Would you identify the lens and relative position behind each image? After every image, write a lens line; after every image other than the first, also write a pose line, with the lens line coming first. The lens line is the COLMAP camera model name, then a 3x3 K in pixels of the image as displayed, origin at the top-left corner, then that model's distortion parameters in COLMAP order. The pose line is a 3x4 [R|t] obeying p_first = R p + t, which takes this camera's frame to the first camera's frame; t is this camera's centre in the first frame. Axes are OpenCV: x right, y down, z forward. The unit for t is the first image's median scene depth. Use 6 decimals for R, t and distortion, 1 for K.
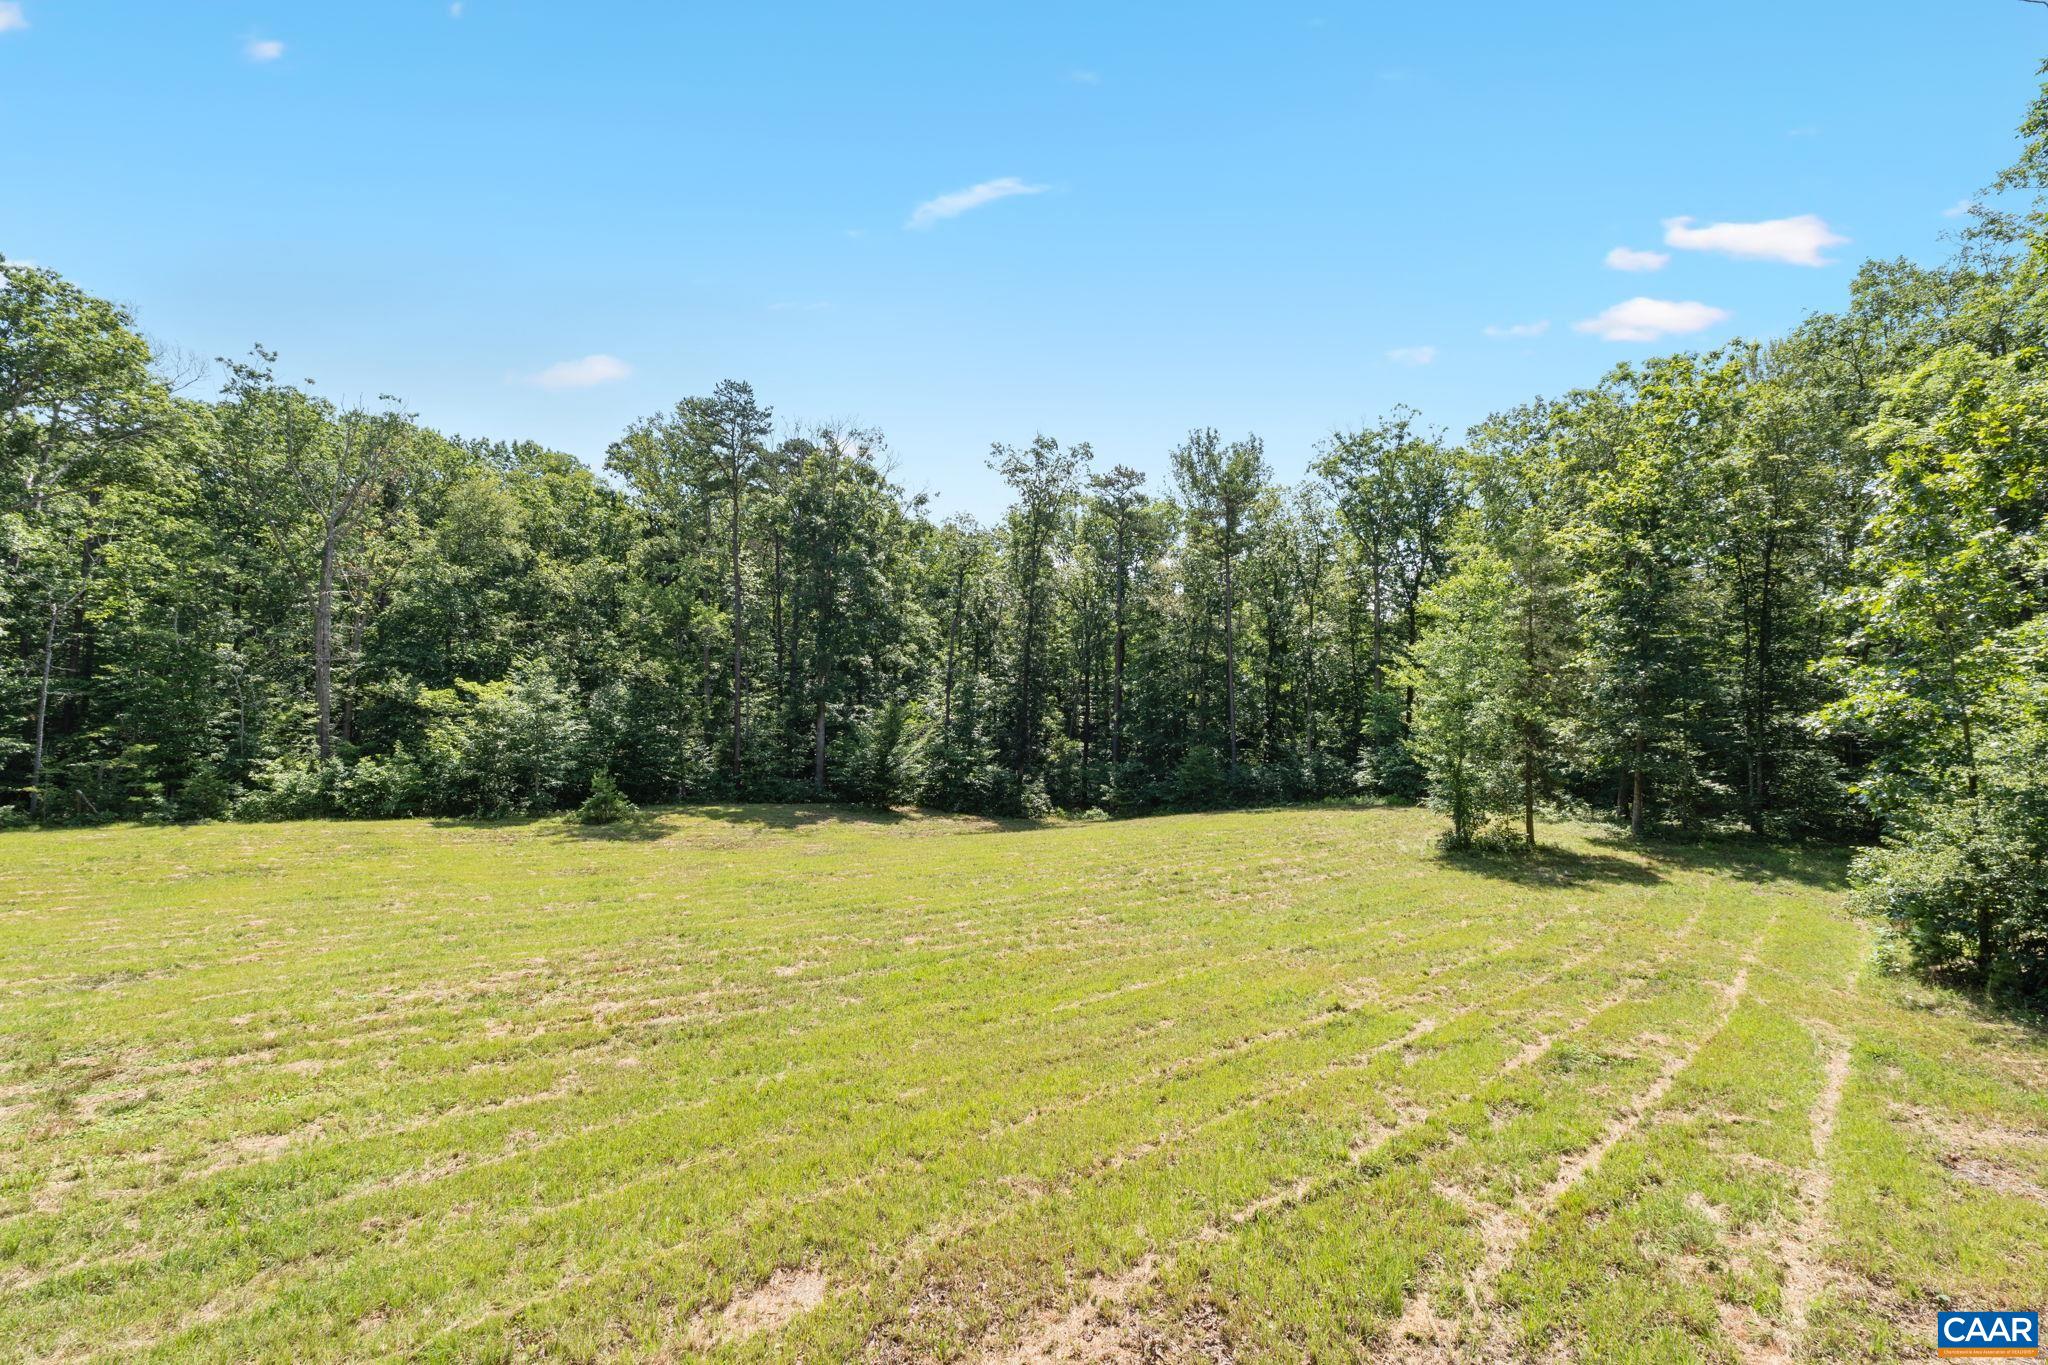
lens RADIAL K [[864.3, 0, 1017.5], [0, 864.3, 672.8], [0, 0, 1]] dist [-0.005444, -0.000917]
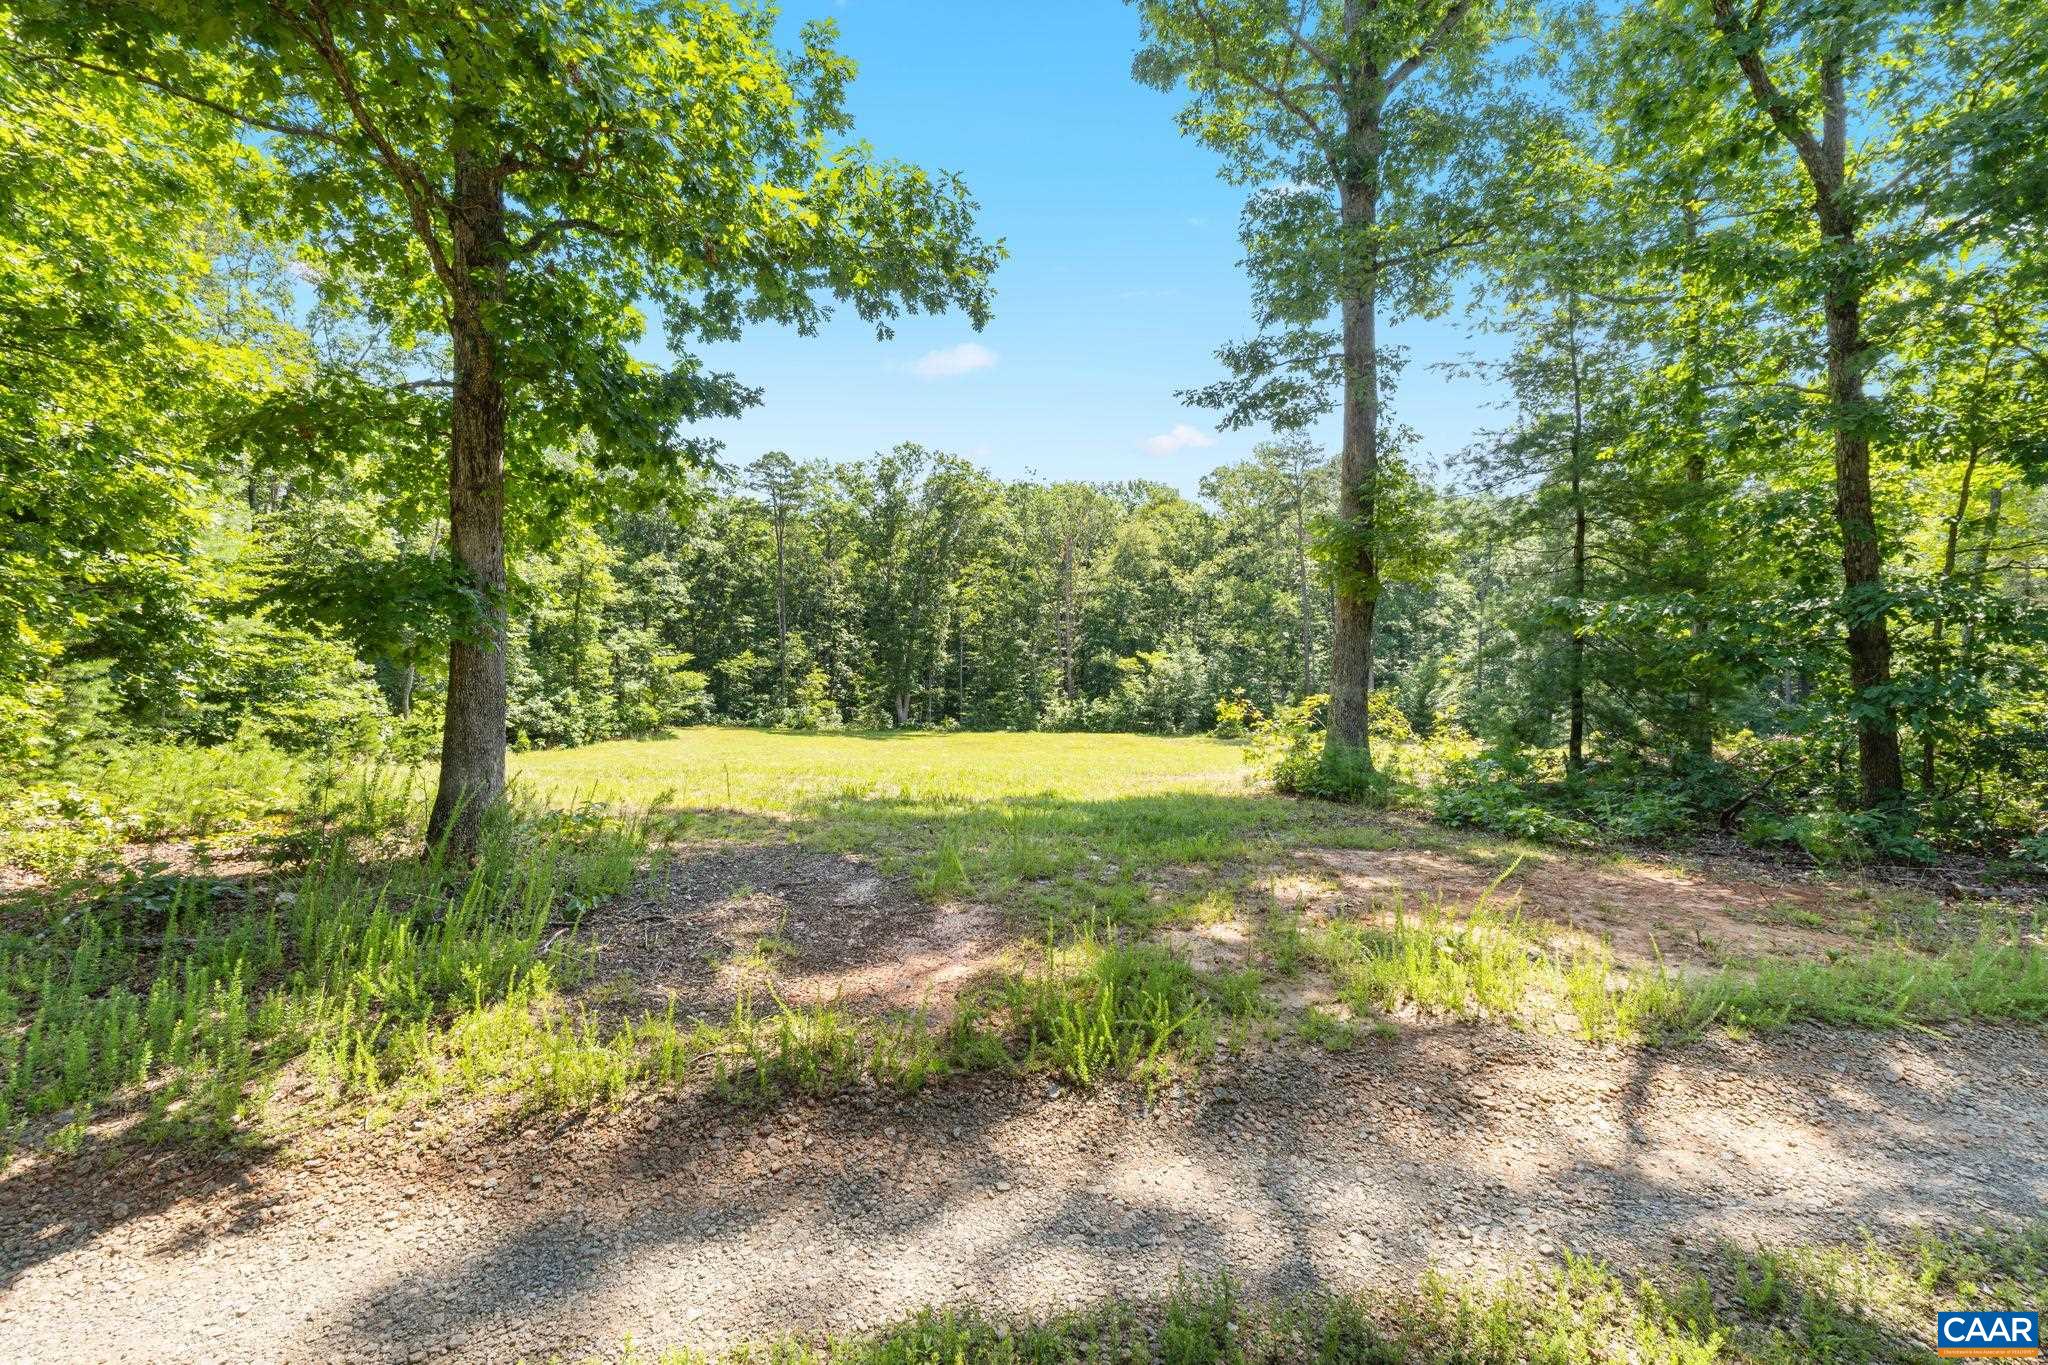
lens RADIAL K [[864.3, 0, 1018.0], [0, 864.3, 676.7], [0, 0, 1]] dist [-0.005444, -0.000917]
pose [[0.824183, -0.023640, -0.565829, 0.079209], [0.049876, 0.998276, 0.030942, -0.005907], [0.564122, -0.053723, 0.823942, -0.415278]]
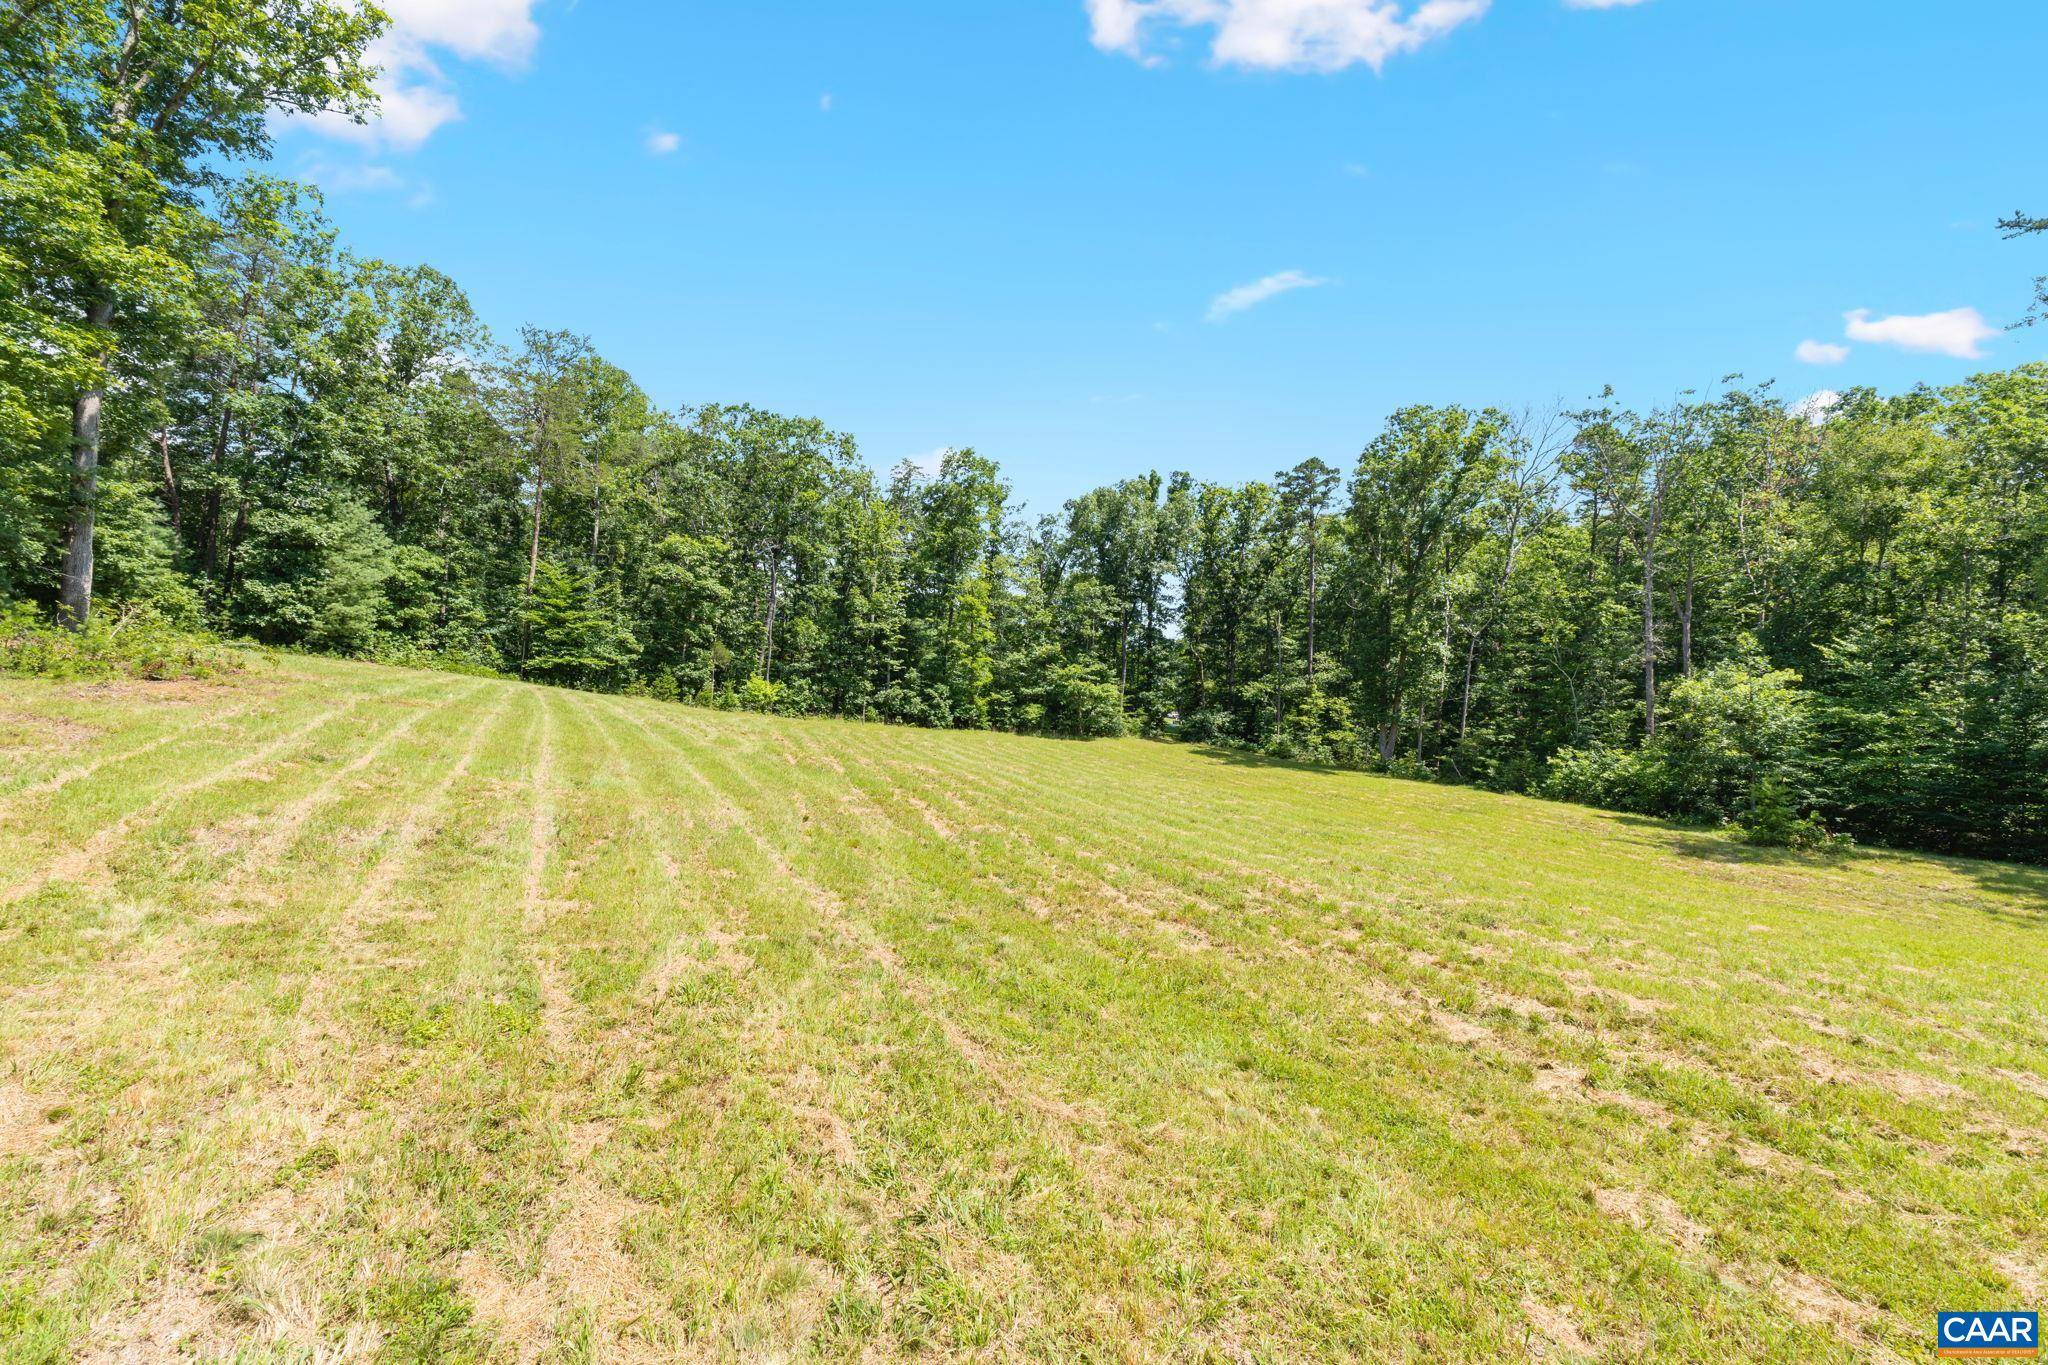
lens RADIAL K [[882.9, 0, 1015.4], [0, 882.9, 687.7], [0, 0, 1]] dist [0.003093, -0.000453]
pose [[-0.235754, -0.051133, -0.970467, 0.347623], [-0.021128, 0.998648, -0.047485, 0.069629], [0.971583, 0.009309, -0.236515, 0.433242]]
